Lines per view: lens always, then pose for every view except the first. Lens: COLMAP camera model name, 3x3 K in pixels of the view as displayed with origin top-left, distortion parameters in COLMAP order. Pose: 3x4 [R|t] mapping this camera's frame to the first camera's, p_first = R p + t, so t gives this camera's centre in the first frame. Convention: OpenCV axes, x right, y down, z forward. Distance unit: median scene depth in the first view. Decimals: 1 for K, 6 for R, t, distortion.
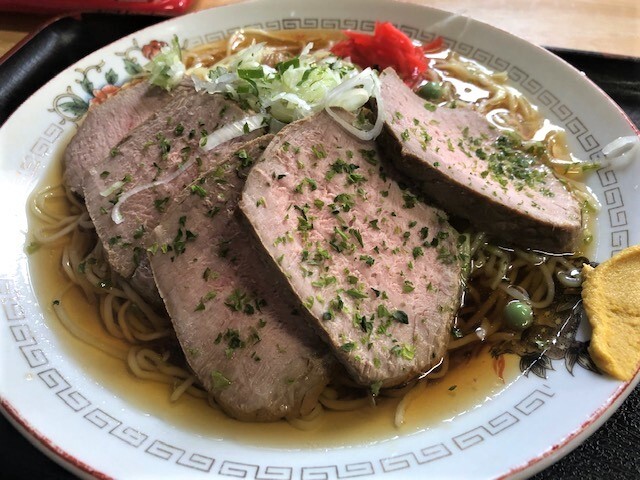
lens RADIAL K [[543.1, 0, 319.1], [0, 543.1, 240.1], [0, 0, 1]] dist [0.052844, -0.099170]
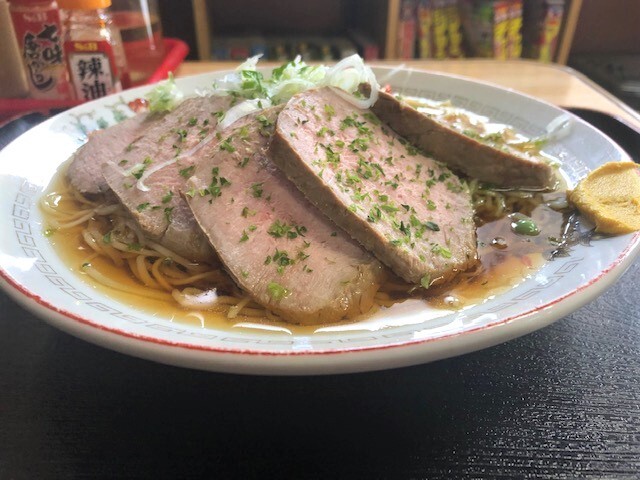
lens RADIAL K [[543.1, 0, 319.4], [0, 543.1, 242.4], [0, 0, 1]] dist [0.052844, -0.099170]
pose [[0.981235, -0.089603, 0.170730, -0.244319], [0.138110, 0.944503, -0.298060, 0.439090], [-0.134548, 0.316046, 0.939155, 0.018083]]
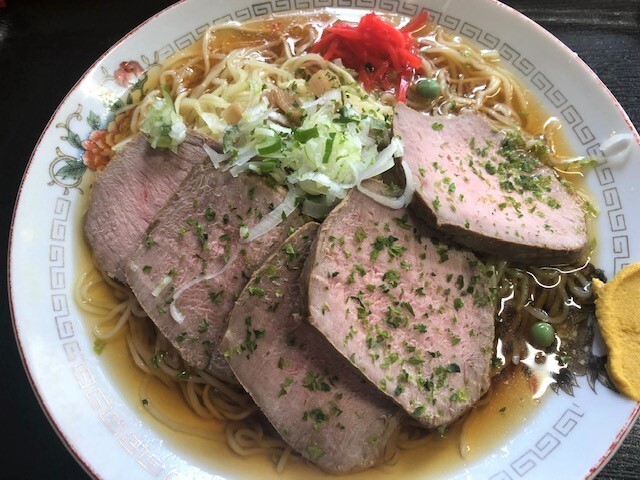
lens RADIAL K [[543.1, 0, 316.8], [0, 543.1, 239.9], [0, 0, 1]] dist [0.052844, -0.099170]
pose [[0.979658, -0.186517, 0.074035, -0.165791], [0.154067, 0.935468, 0.318060, -0.508971], [-0.128581, -0.300184, 0.945175, 0.005701]]
